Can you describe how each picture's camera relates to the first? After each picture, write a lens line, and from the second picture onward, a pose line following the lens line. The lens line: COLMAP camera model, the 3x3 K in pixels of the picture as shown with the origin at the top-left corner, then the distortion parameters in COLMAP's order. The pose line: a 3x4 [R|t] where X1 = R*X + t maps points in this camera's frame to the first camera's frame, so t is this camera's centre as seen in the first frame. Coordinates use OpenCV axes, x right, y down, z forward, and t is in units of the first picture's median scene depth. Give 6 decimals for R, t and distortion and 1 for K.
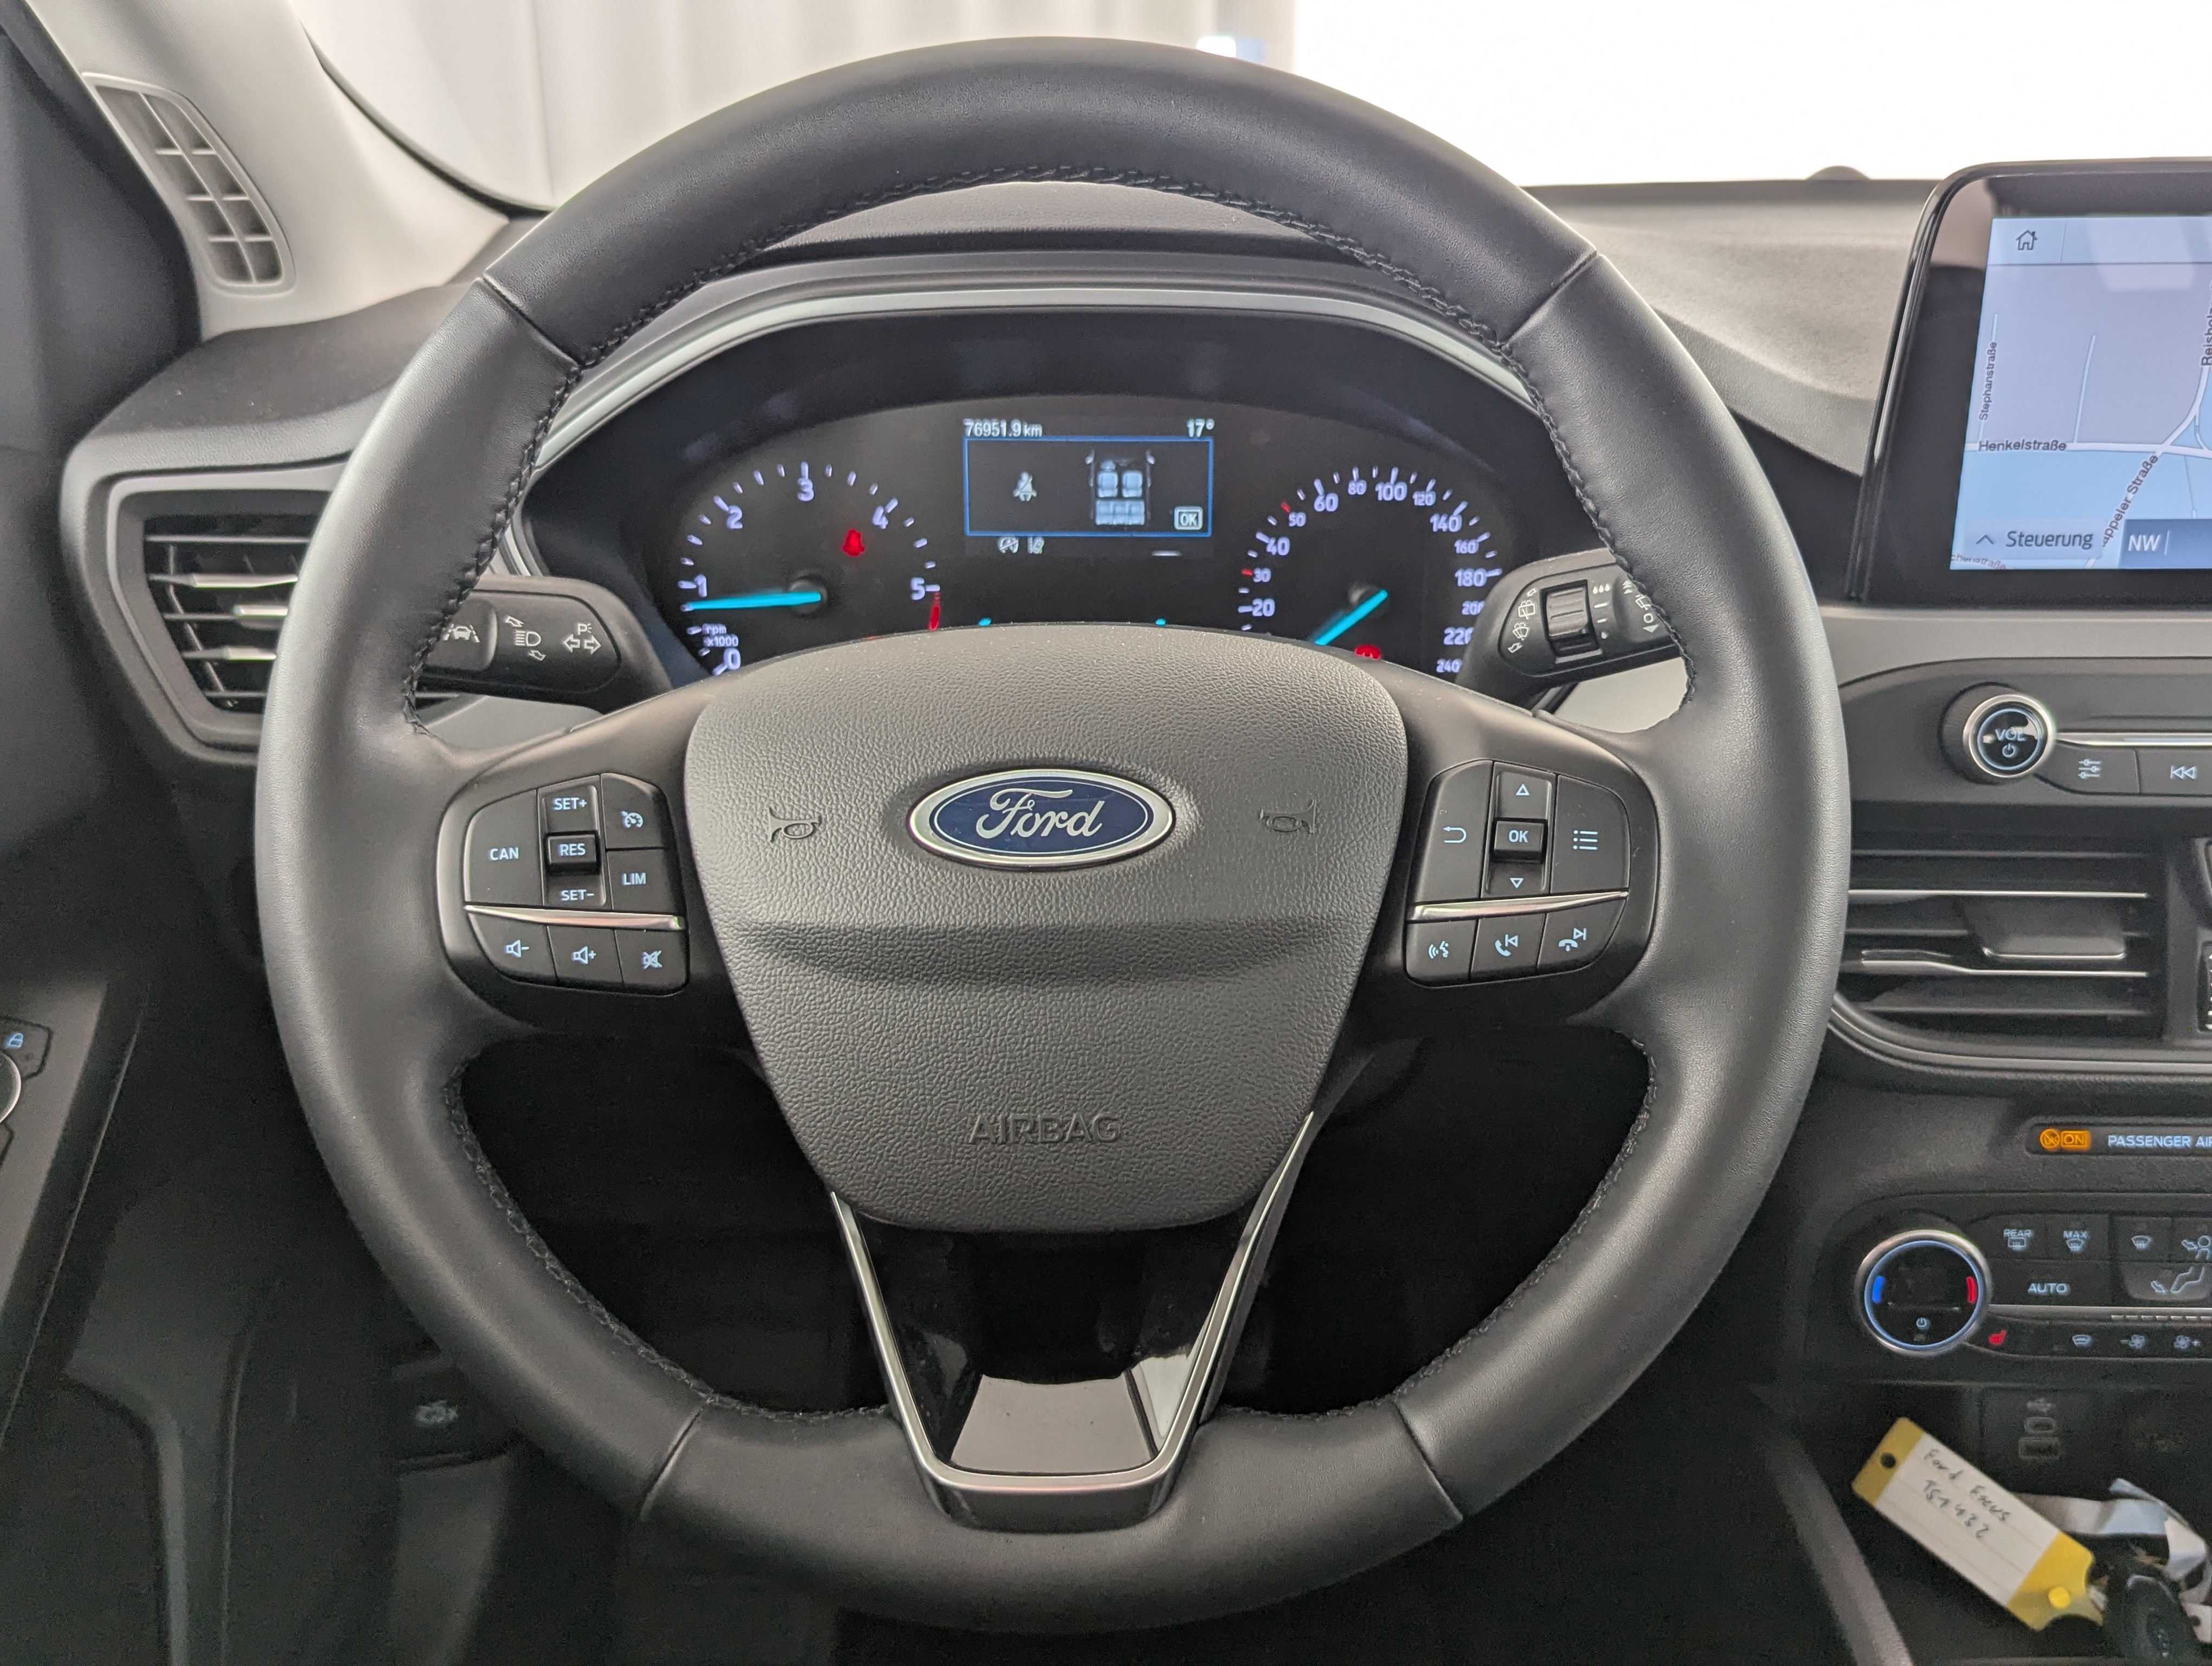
lens RADIAL K [[1974.0, 0, 1101.3], [0, 1974.0, 867.4], [0, 0, 1]] dist [0.096253, -0.286625]
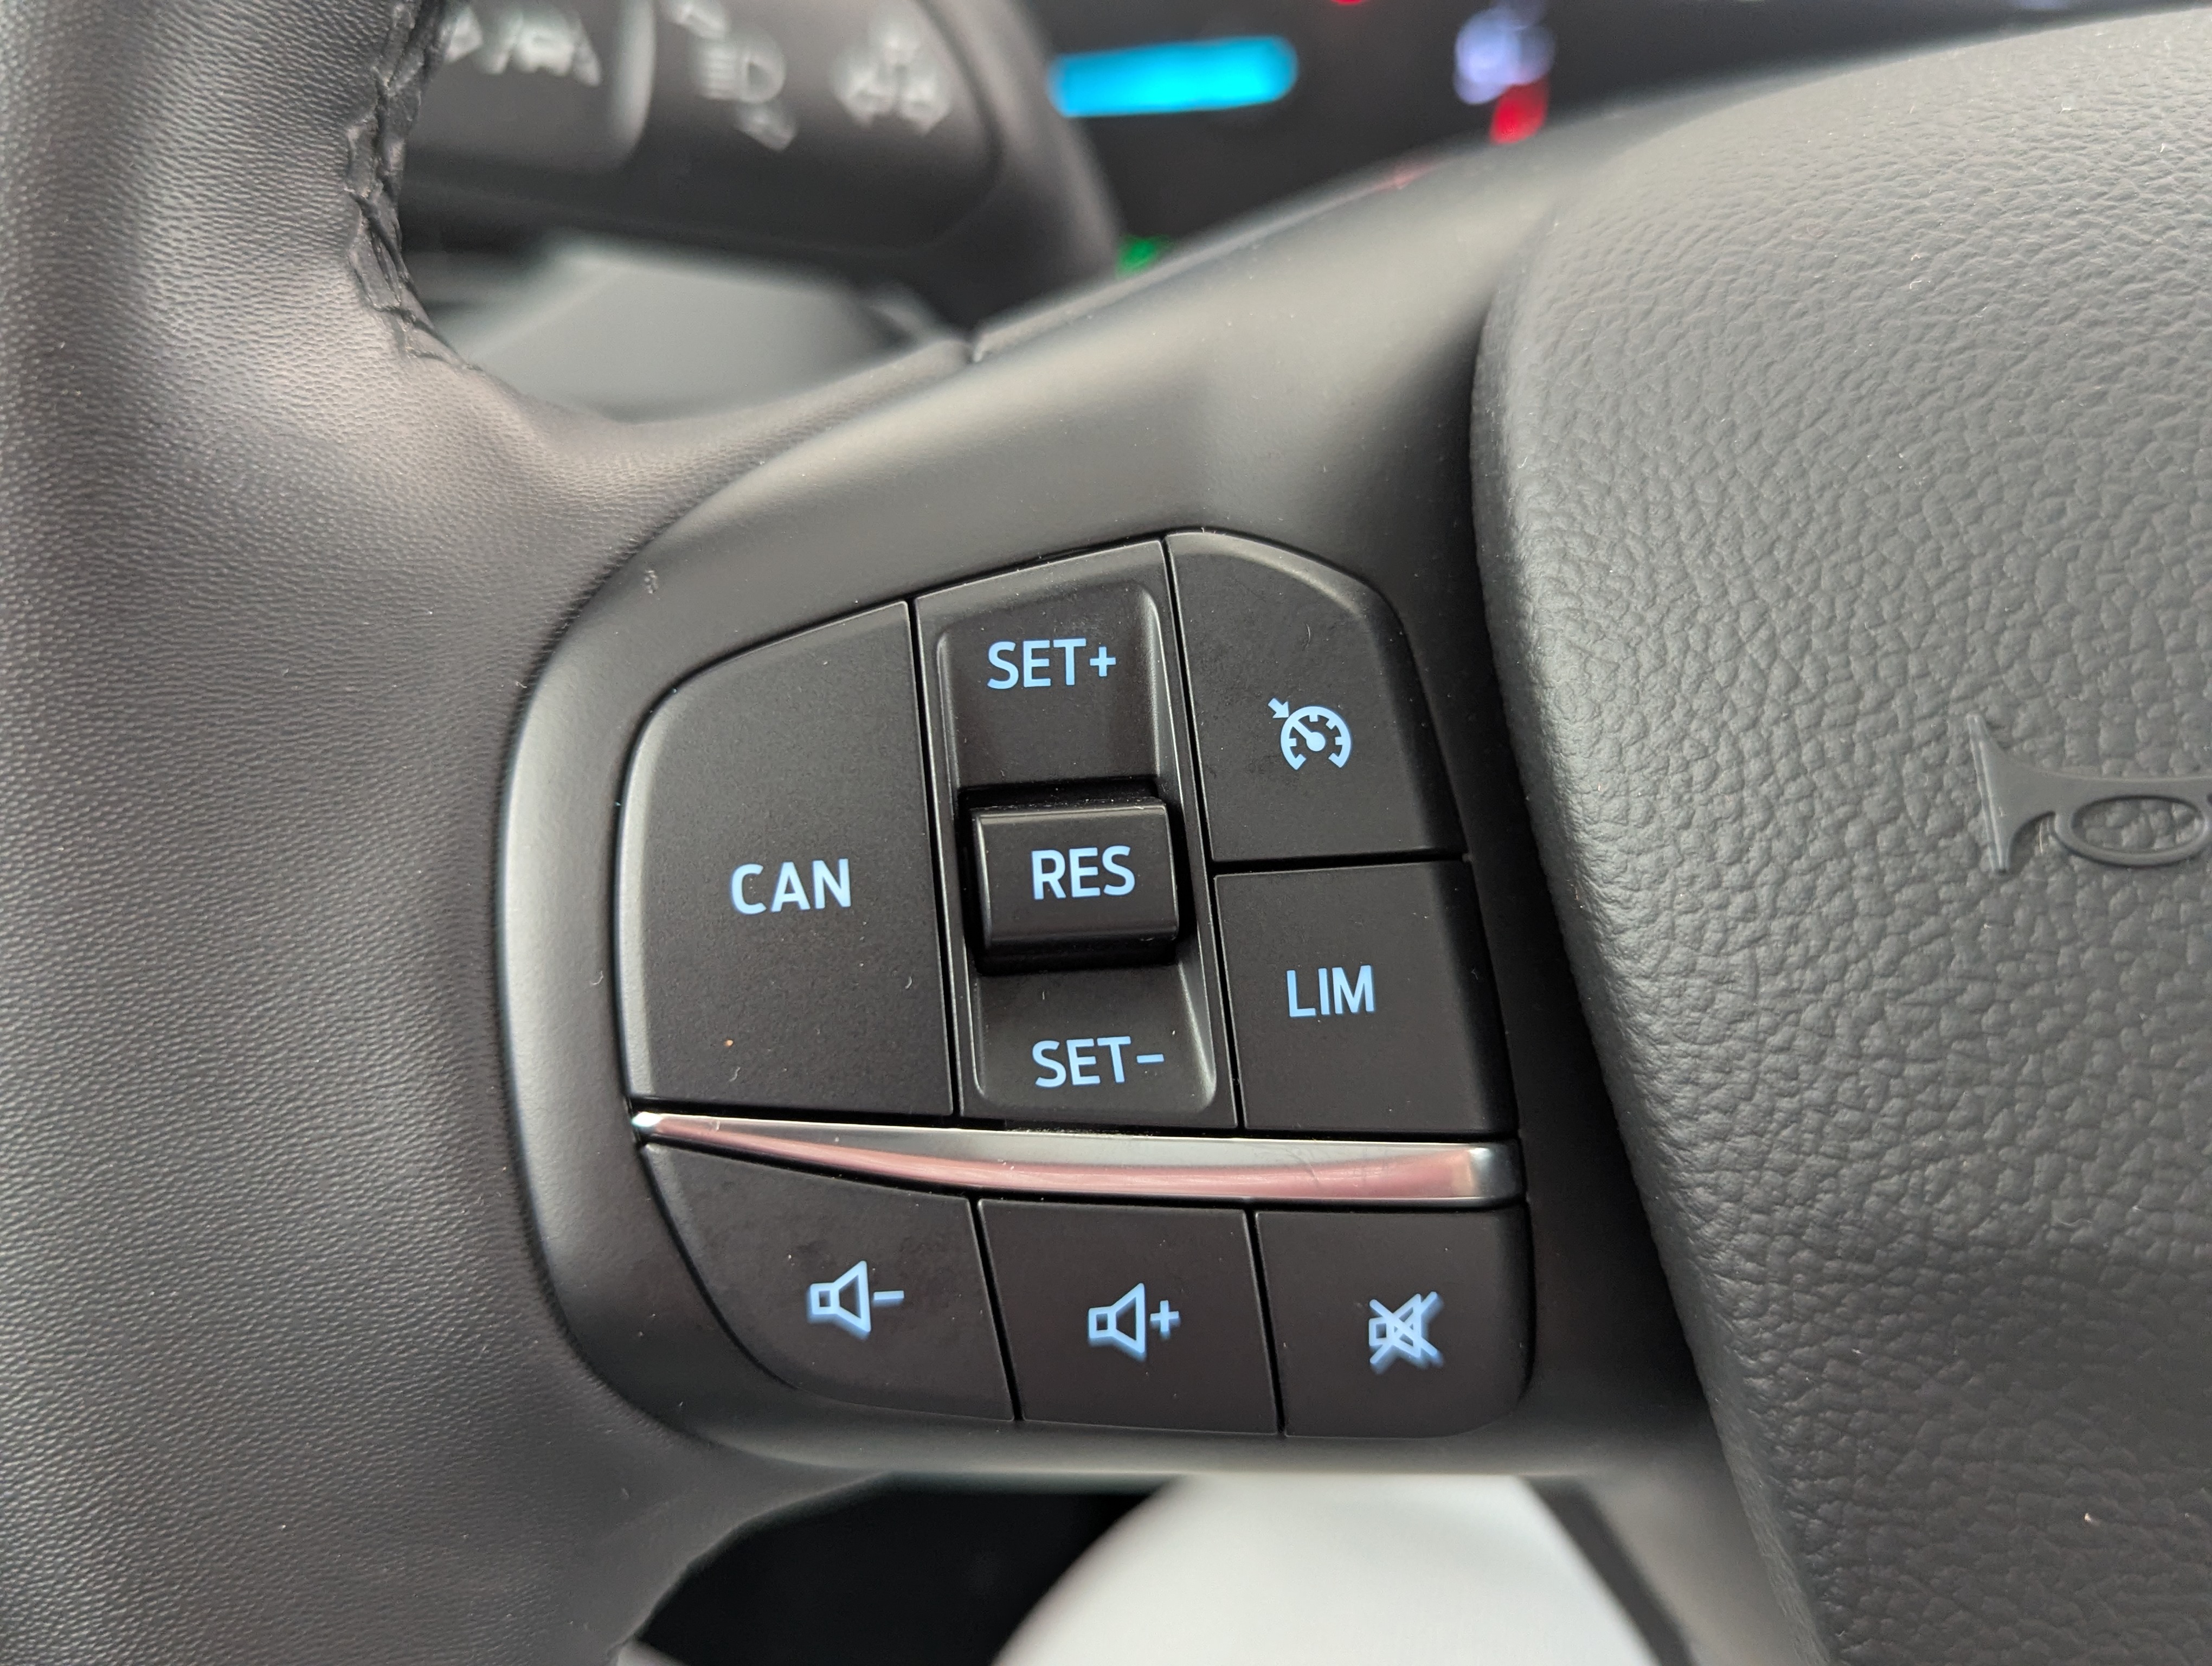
lens RADIAL K [[2023.9, 0, 1096.5], [0, 2023.9, 839.6], [0, 0, 1]] dist [0.078544, -0.090748]
pose [[0.999385, 0.017530, -0.030360, -0.218045], [-0.012836, 0.988840, 0.148426, -0.040288], [0.032623, -0.147945, 0.988457, 0.649567]]
